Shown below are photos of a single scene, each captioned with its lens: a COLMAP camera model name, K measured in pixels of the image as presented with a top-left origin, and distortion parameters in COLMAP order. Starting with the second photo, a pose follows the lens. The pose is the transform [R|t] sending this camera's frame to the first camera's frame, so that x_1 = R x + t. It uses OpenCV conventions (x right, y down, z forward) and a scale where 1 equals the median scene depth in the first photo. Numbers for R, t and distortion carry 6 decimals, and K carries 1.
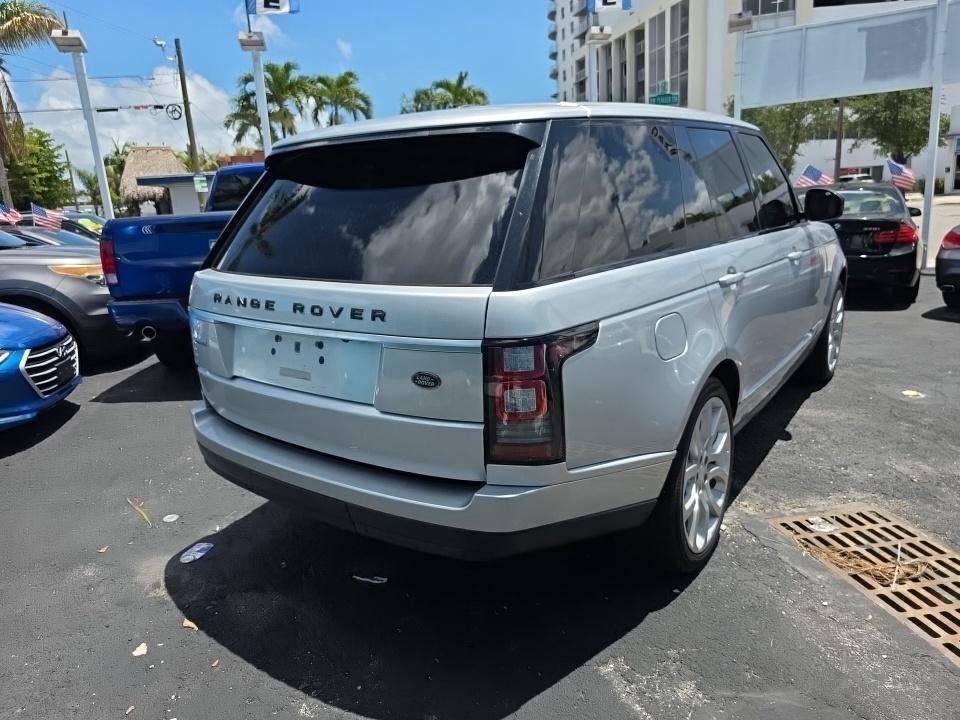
lens RADIAL K [[639.3, 0, 480.0], [0, 639.3, 360.0], [0, 0, 1]] dist [0.059511, -0.052700]
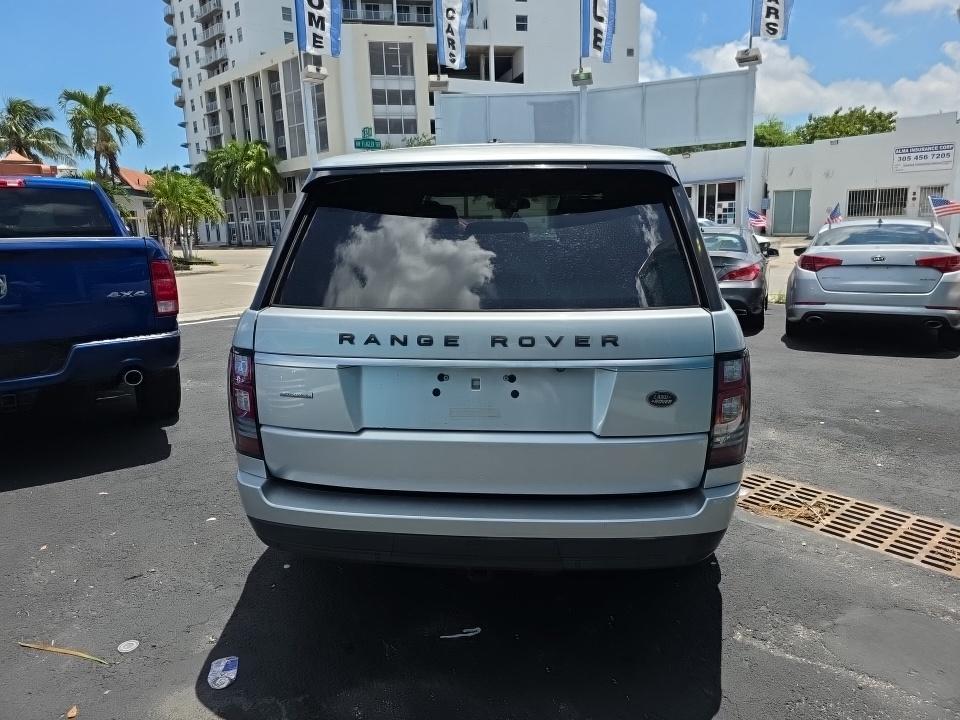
lens RADIAL K [[639.3, 0, 480.0], [0, 639.3, 360.0], [0, 0, 1]] dist [0.059511, -0.052700]
pose [[0.857217, -0.077240, 0.509130, -0.547534], [0.105630, 0.994038, -0.027042, -0.021584], [-0.504006, 0.076960, 0.860265, 0.147870]]
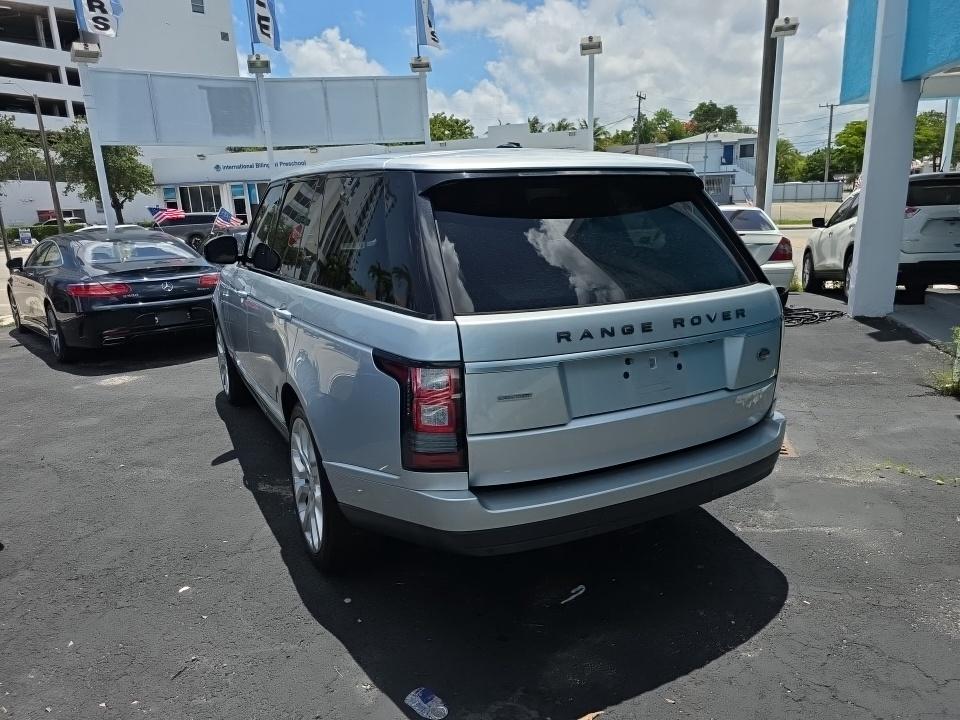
lens RADIAL K [[641.0, 0, 481.3], [0, 641.0, 372.4], [0, 0, 1]] dist [0.052400, -0.048842]
pose [[0.453097, -0.191279, 0.870699, -0.996685], [0.230617, 0.968611, 0.092779, -0.125719], [-0.861115, 0.158760, 0.482987, 0.534801]]
